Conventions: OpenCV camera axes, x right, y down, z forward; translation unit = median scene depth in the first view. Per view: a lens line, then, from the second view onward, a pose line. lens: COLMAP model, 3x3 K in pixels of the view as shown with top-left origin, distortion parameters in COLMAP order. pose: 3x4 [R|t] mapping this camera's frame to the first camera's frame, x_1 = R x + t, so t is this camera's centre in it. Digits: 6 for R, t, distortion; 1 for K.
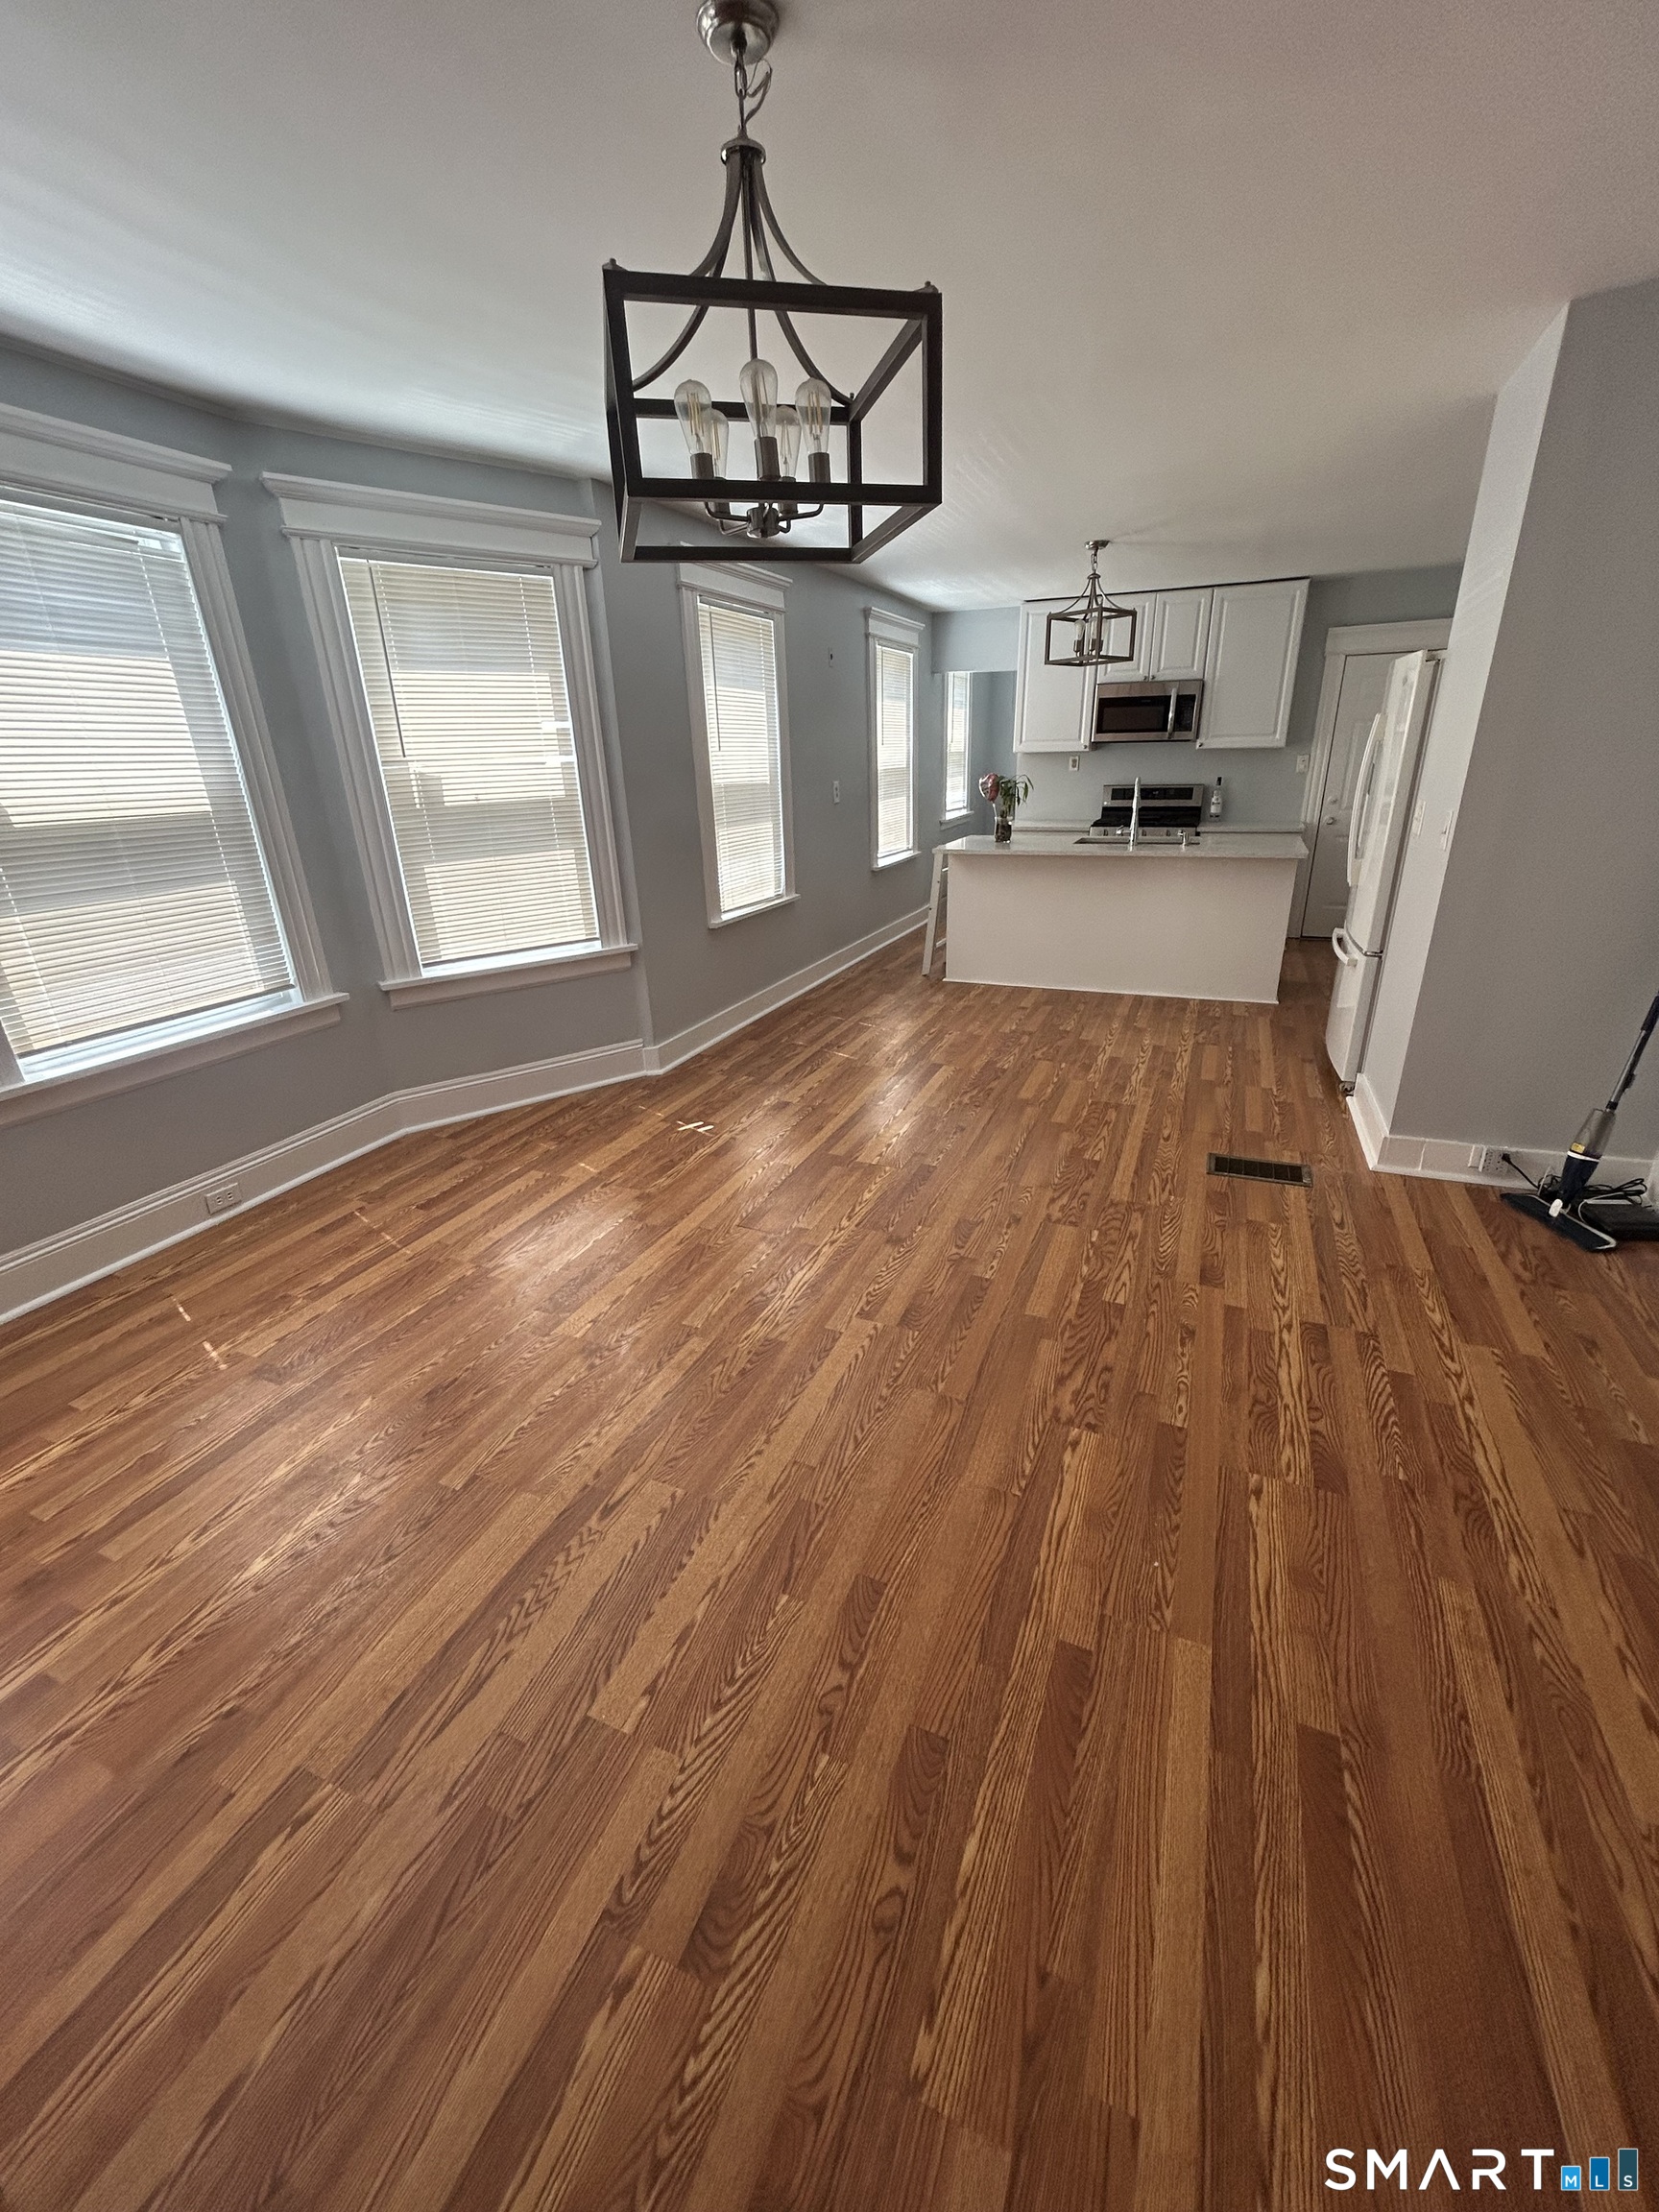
lens RADIAL K [[886.7, 0, 829.0], [0, 886.7, 1107.5], [0, 0, 1]] dist [-0.003809, 0.000561]
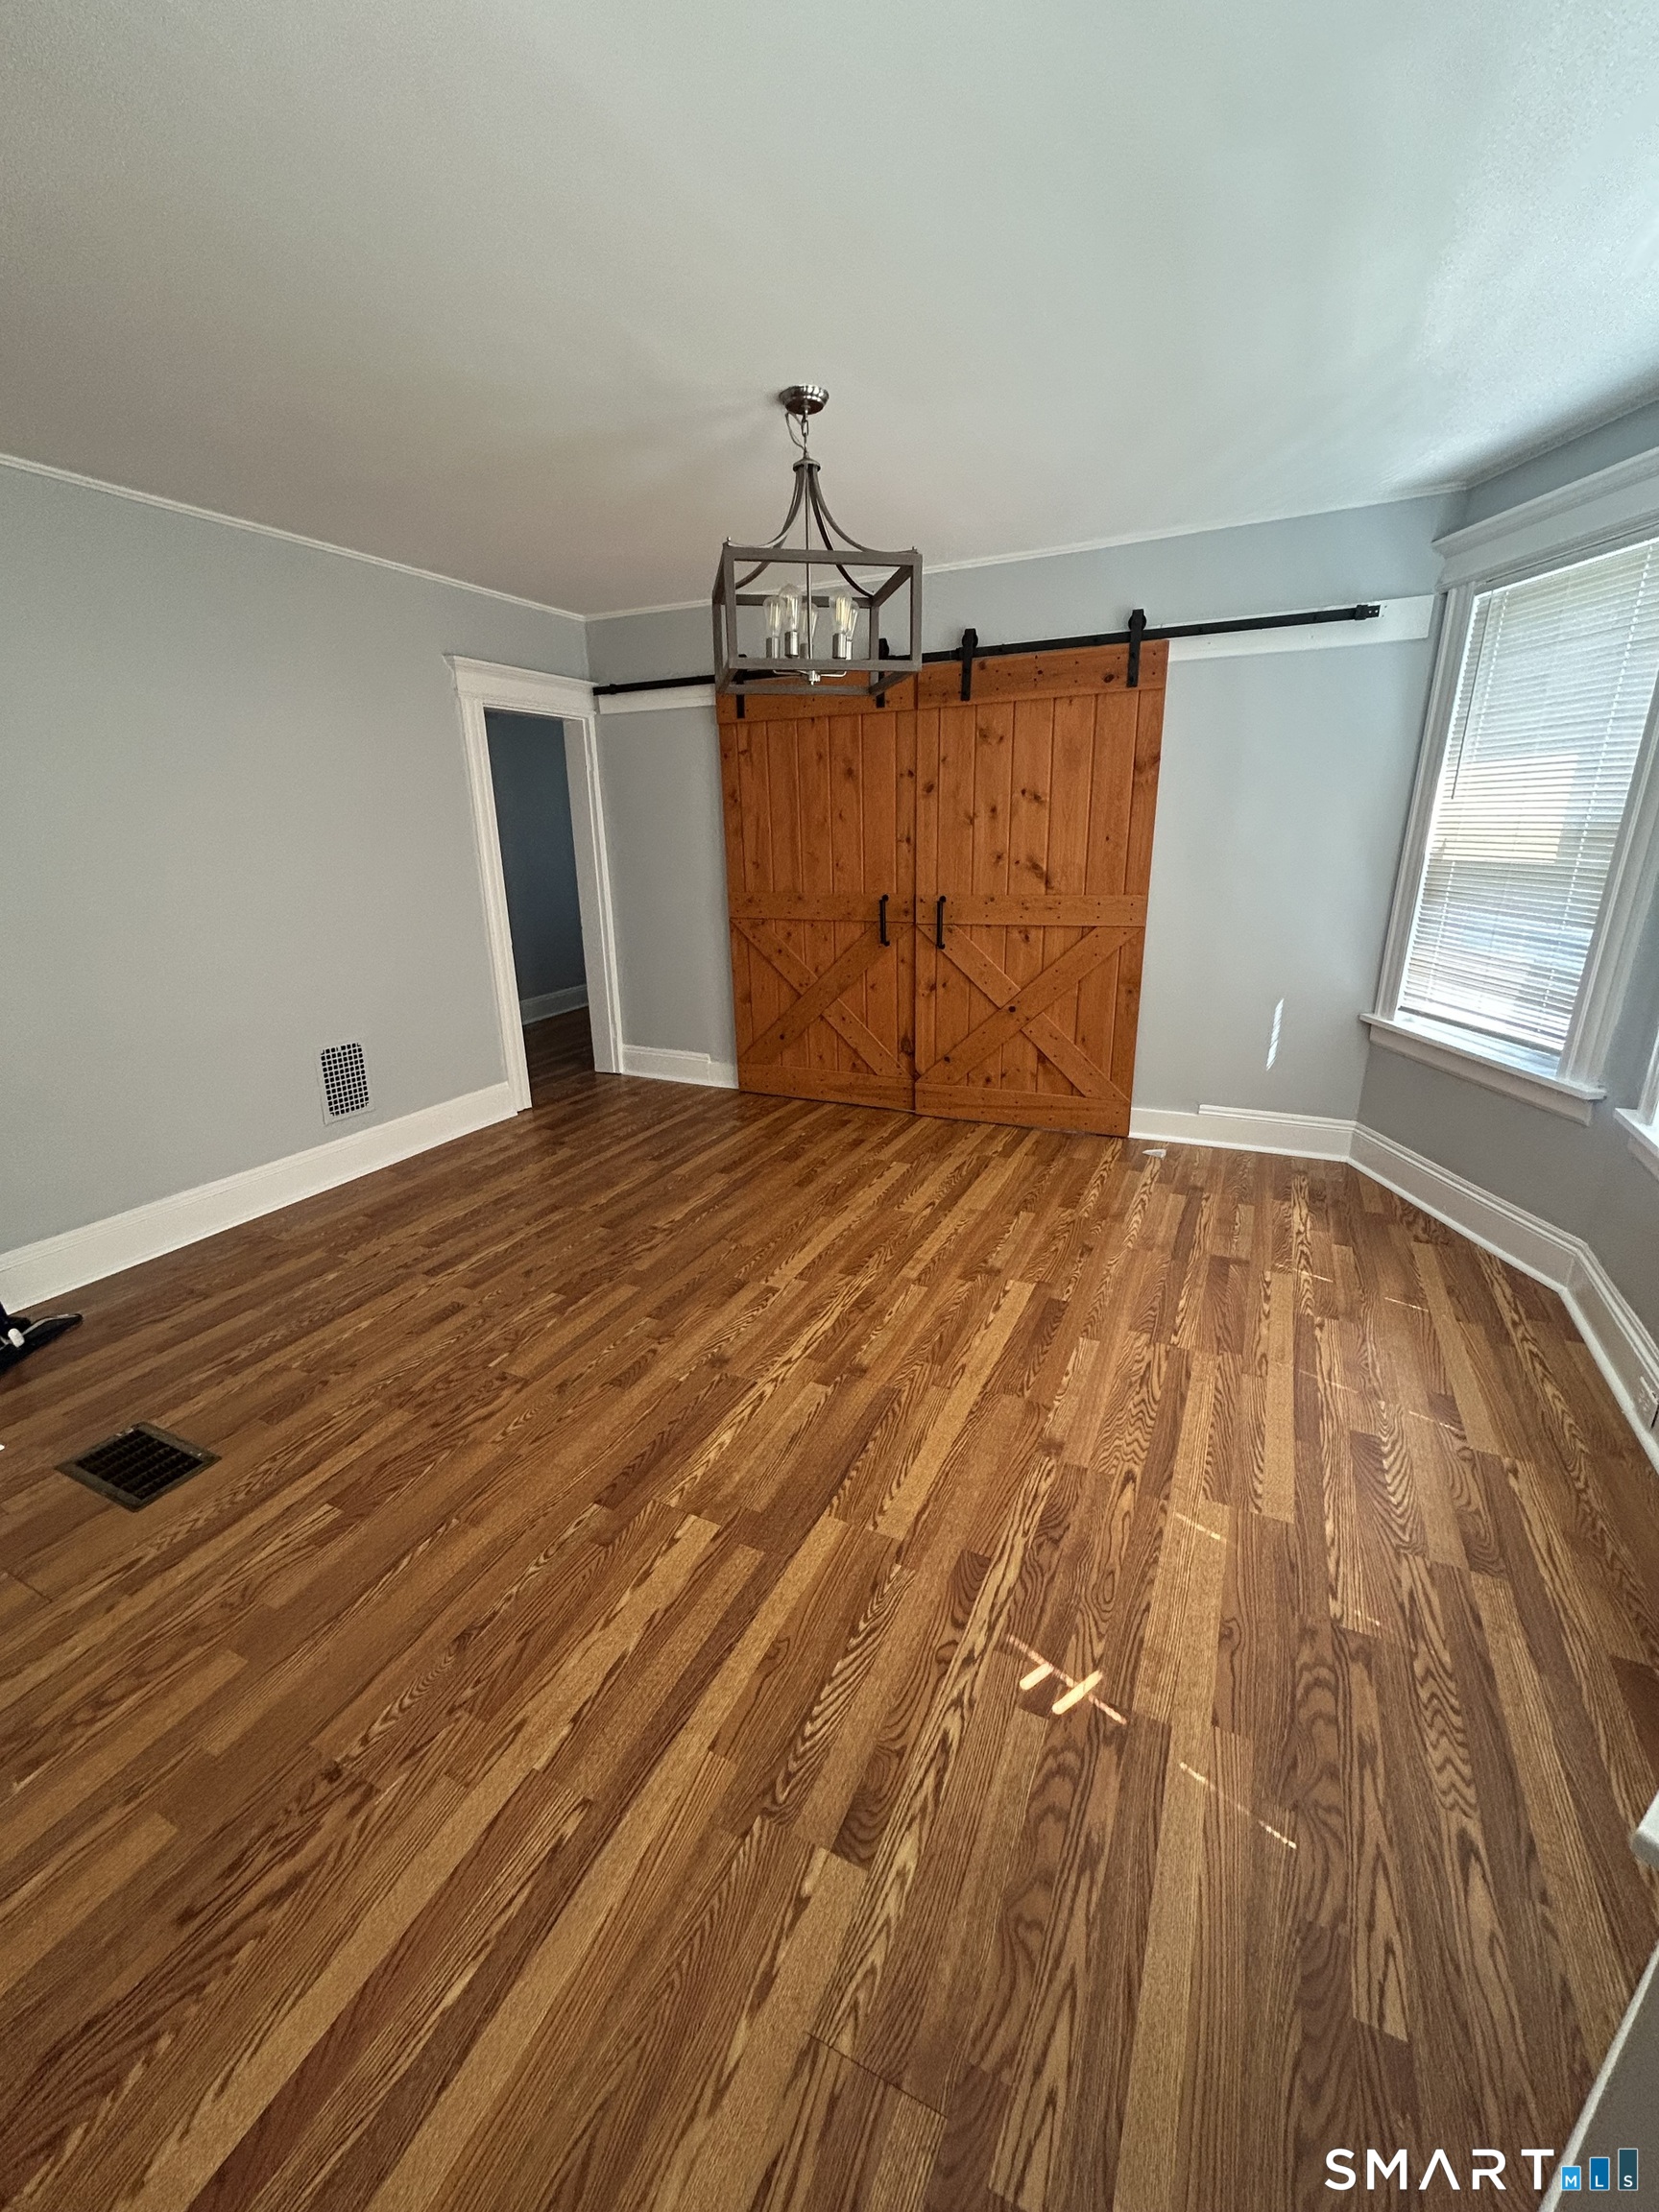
lens RADIAL K [[886.7, 0, 835.2], [0, 886.7, 1108.7], [0, 0, 1]] dist [-0.003809, 0.000561]
pose [[-0.997997, 0.033116, 0.053895, -0.073723], [0.059962, 0.766615, 0.639302, -0.450796], [-0.020145, 0.641253, -0.767065, 1.128288]]
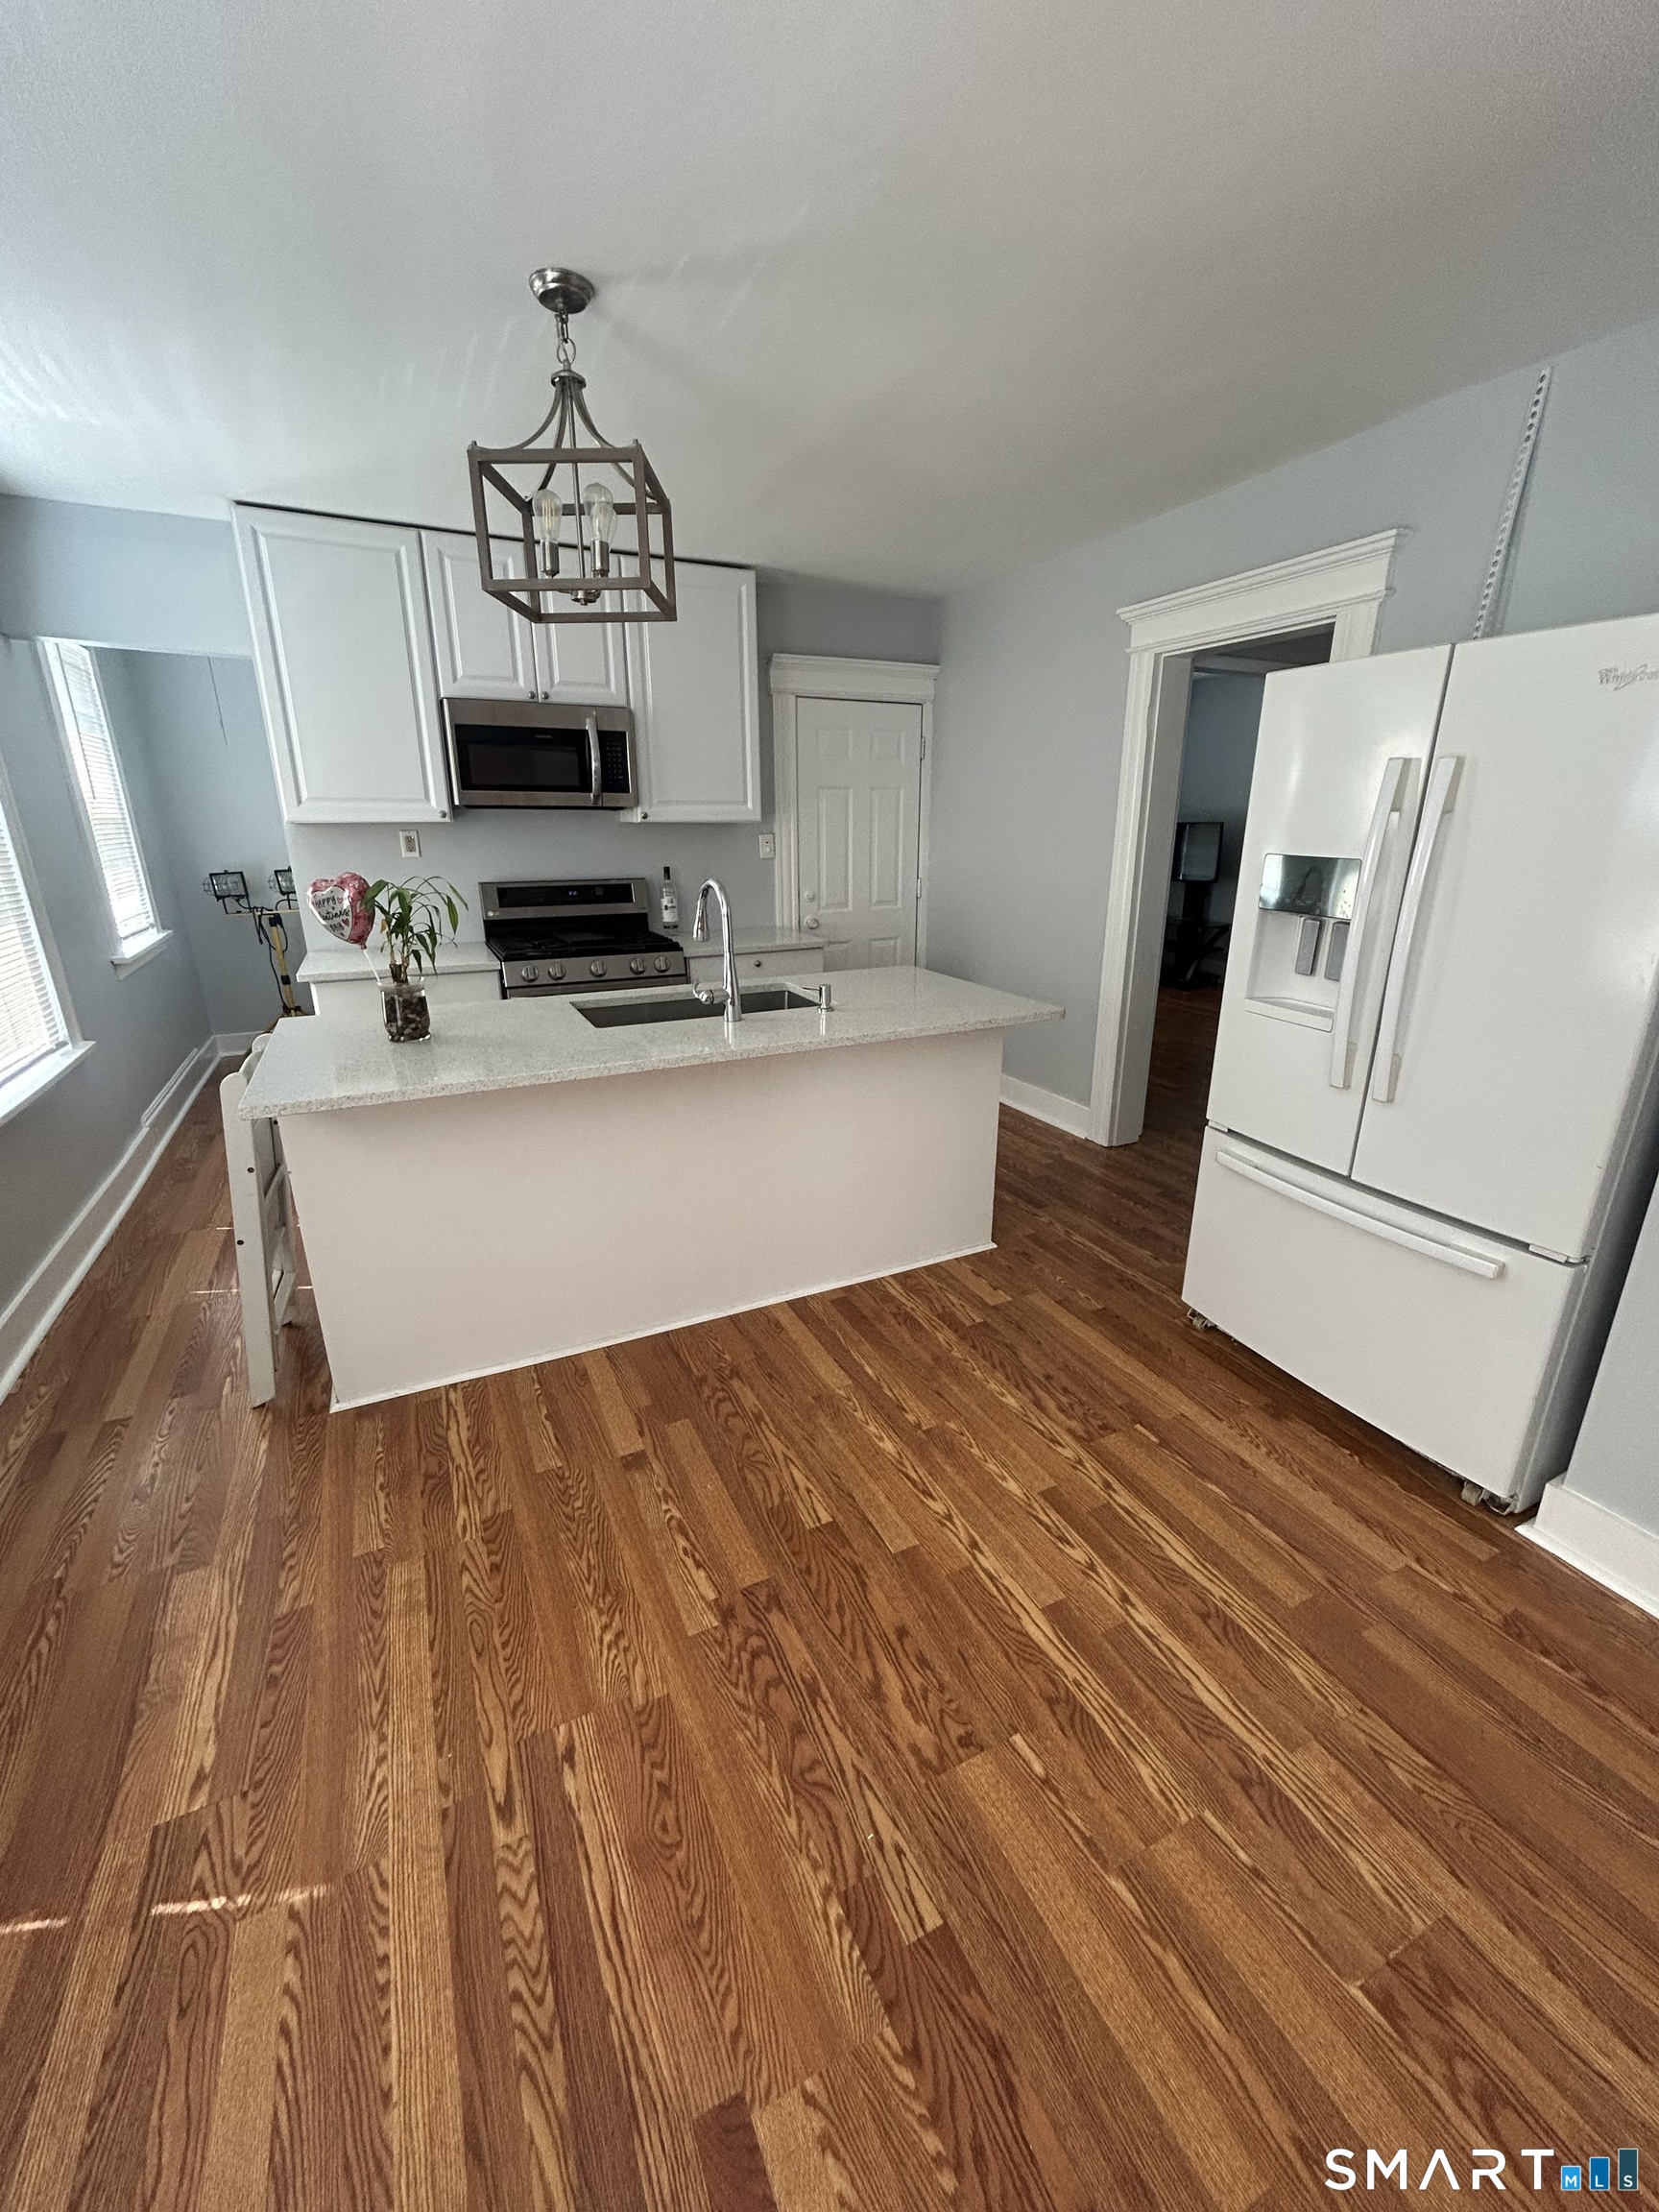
lens RADIAL K [[886.7, 0, 844.0], [0, 886.7, 1114.7], [0, 0, 1]] dist [-0.003809, 0.000561]
pose [[0.647821, -0.220670, 0.729132, 0.036138], [0.267048, 0.962173, 0.053932, -0.361151], [-0.713452, 0.159775, 0.682245, 0.900763]]
